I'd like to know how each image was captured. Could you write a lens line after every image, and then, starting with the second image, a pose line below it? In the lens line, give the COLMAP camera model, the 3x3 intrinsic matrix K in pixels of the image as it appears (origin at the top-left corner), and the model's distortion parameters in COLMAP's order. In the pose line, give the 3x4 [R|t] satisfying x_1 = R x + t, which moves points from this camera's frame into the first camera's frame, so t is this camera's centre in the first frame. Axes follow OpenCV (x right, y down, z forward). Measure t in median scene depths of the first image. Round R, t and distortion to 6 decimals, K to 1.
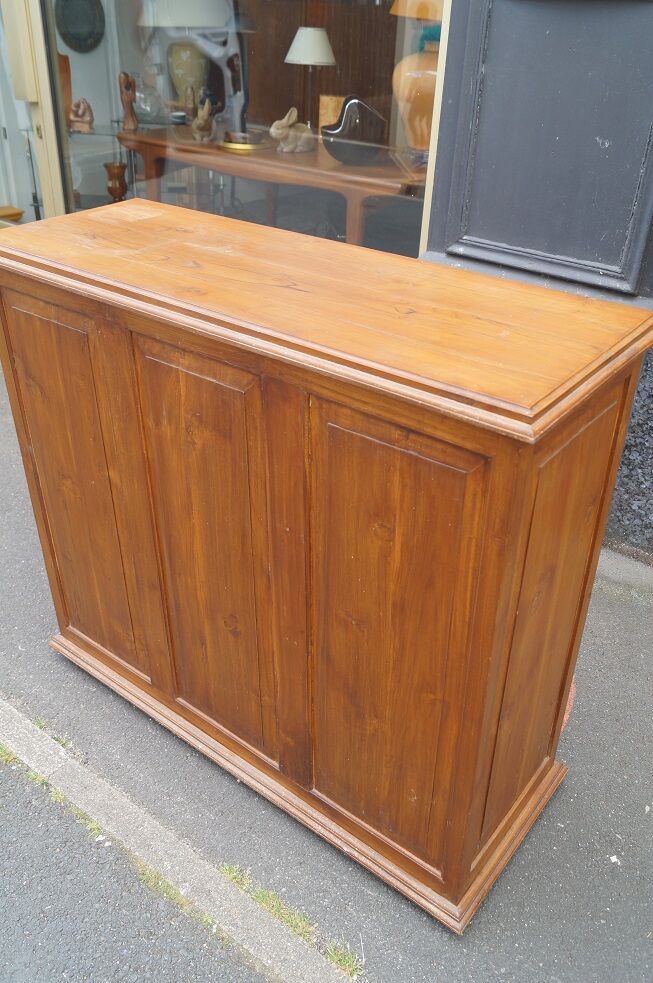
lens RADIAL K [[817.8, 0, 326.5], [0, 817.8, 491.5], [0, 0, 1]] dist [0.002147, -0.002583]
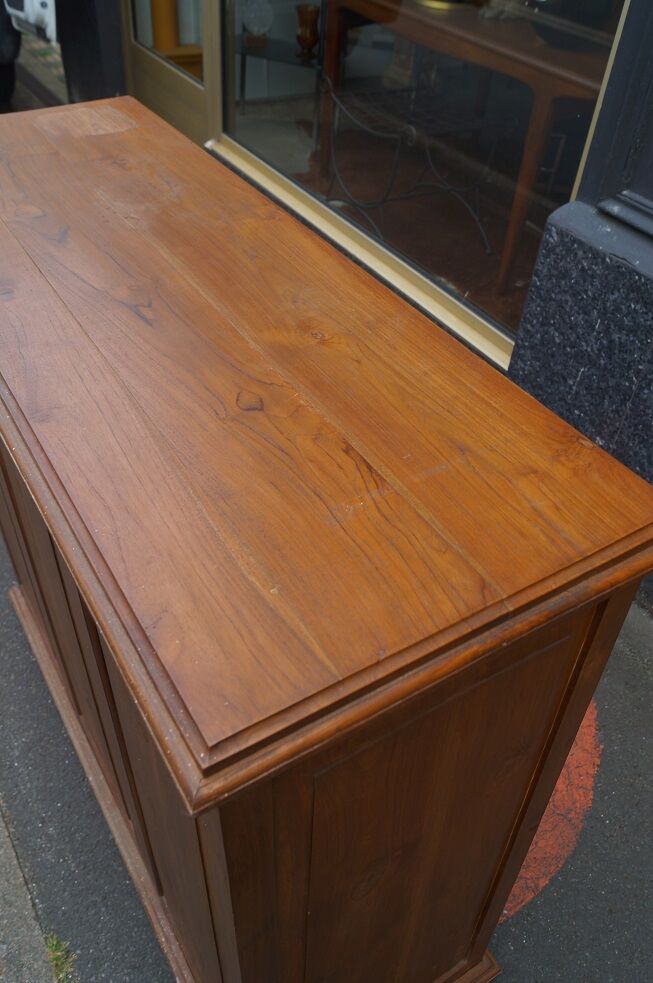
lens RADIAL K [[817.8, 0, 326.5], [0, 817.8, 491.5], [0, 0, 1]] dist [0.002147, -0.002583]
pose [[0.940846, 0.244211, -0.234882, 0.232377], [-0.201891, 0.960758, 0.190221, -0.214244], [0.272119, -0.131548, 0.953230, 0.322687]]
